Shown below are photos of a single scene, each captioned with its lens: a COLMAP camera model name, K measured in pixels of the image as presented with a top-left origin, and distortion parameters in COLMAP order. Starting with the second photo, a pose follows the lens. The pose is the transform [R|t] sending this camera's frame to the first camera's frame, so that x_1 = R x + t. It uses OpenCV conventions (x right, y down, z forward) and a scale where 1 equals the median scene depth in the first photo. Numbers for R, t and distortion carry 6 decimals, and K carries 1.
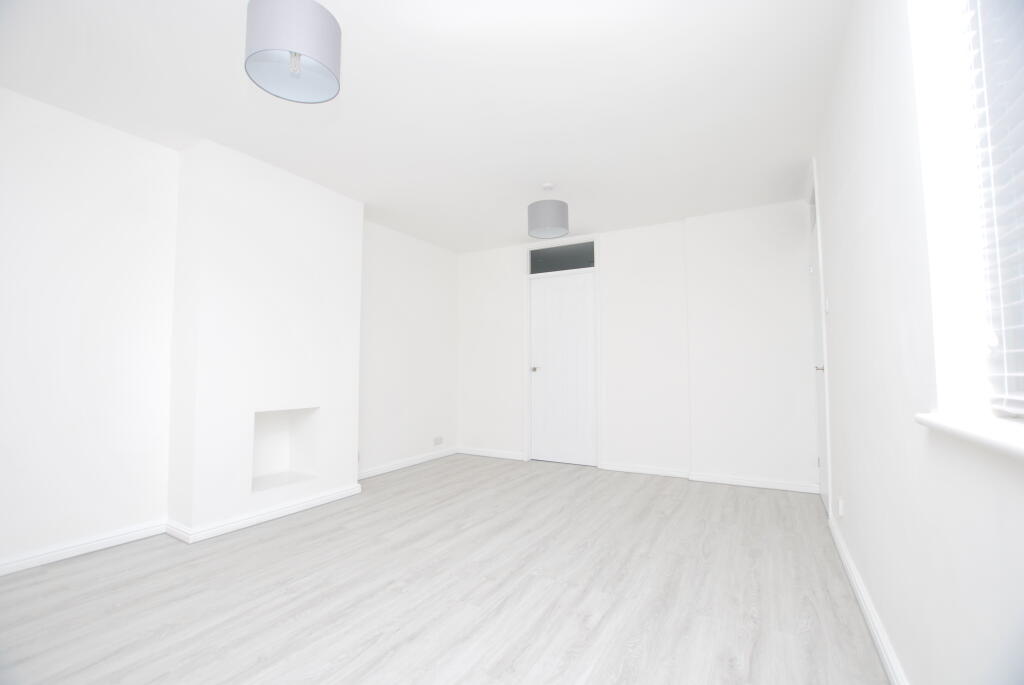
lens RADIAL K [[450.0, 0, 512.0], [0, 450.0, 342.5], [0, 0, 1]] dist [-0.033592, 0.004448]
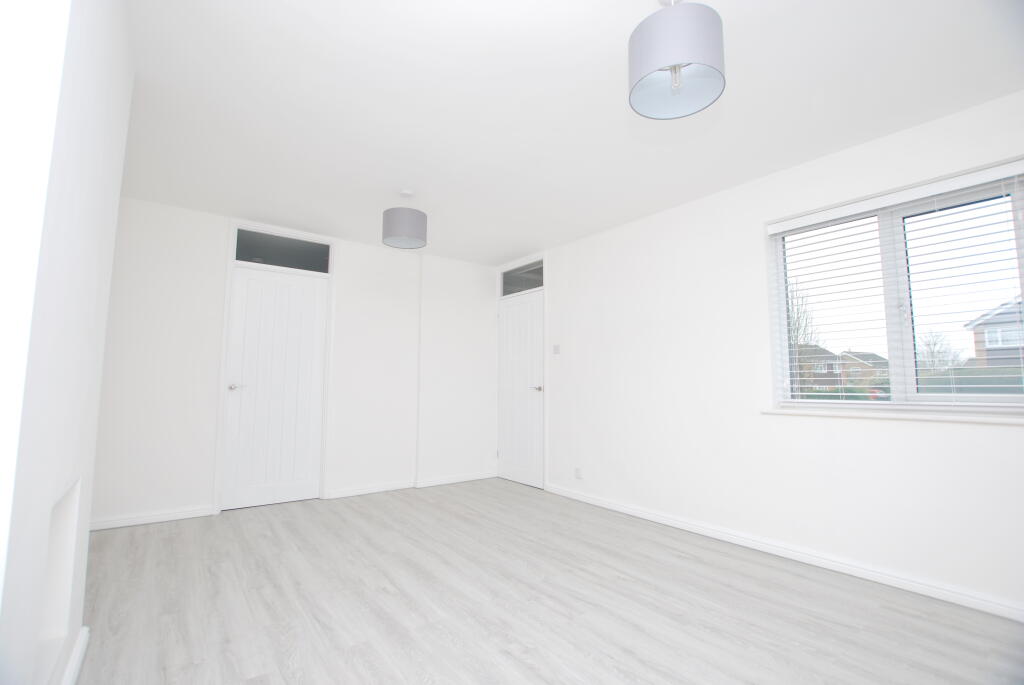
lens RADIAL K [[450.0, 0, 512.0], [0, 450.0, 342.5], [0, 0, 1]] dist [-0.033592, 0.004448]
pose [[0.384455, 0.089763, 0.918769, -1.053306], [-0.060648, 0.995567, -0.071889, 0.023845], [-0.921149, -0.028083, 0.388195, 0.671990]]
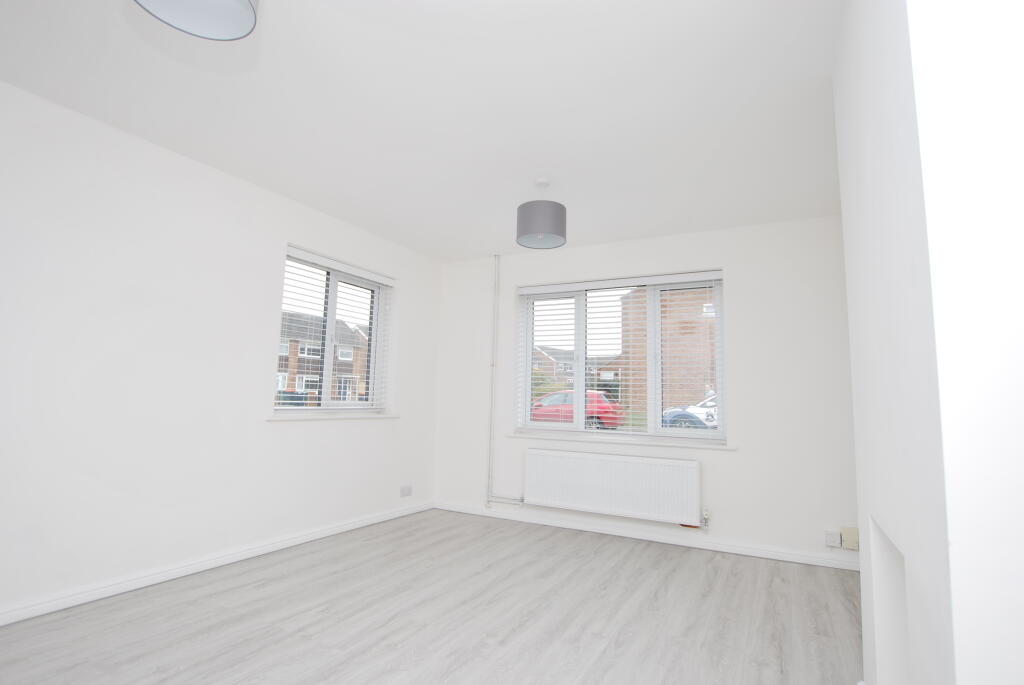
lens RADIAL K [[502.2, 0, 512.0], [0, 502.2, 342.5], [0, 0, 1]] dist [-0.023530, 0.000763]
pose [[-0.999265, -0.028428, -0.025701, -0.242891], [-0.023514, 0.984359, -0.174596, 0.105109], [0.030263, -0.173863, -0.984305, 2.077681]]
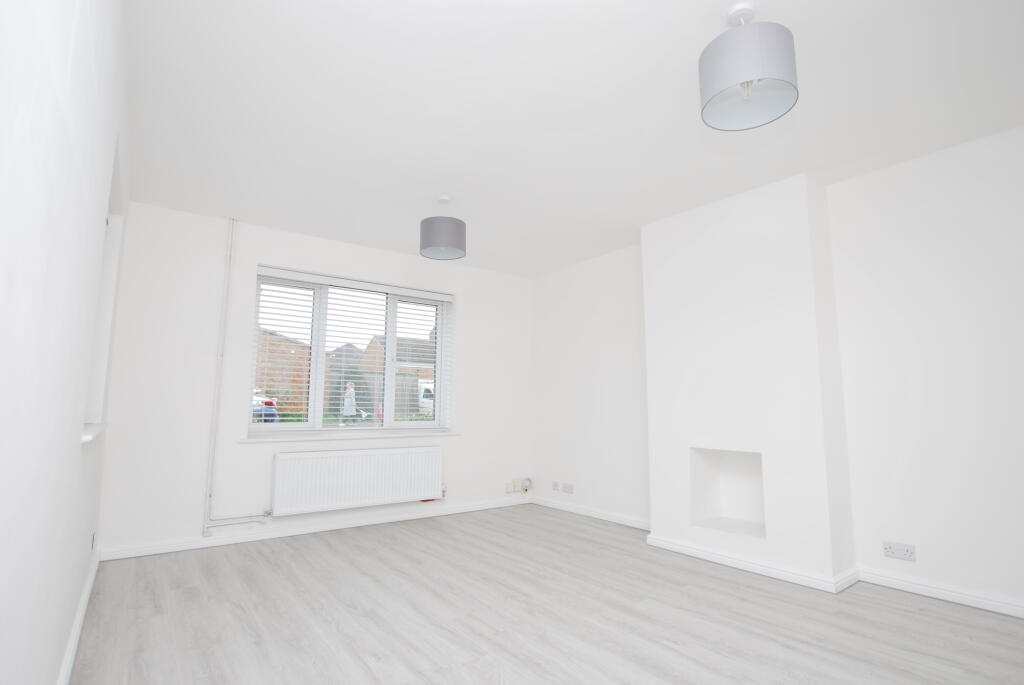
lens RADIAL K [[502.2, 0, 512.0], [0, 502.2, 342.5], [0, 0, 1]] dist [-0.023530, 0.000763]
pose [[-0.399874, -0.113812, -0.909477, 0.956103], [0.051815, 0.987867, -0.146404, 0.084106], [0.915104, -0.105668, -0.389125, 1.496057]]
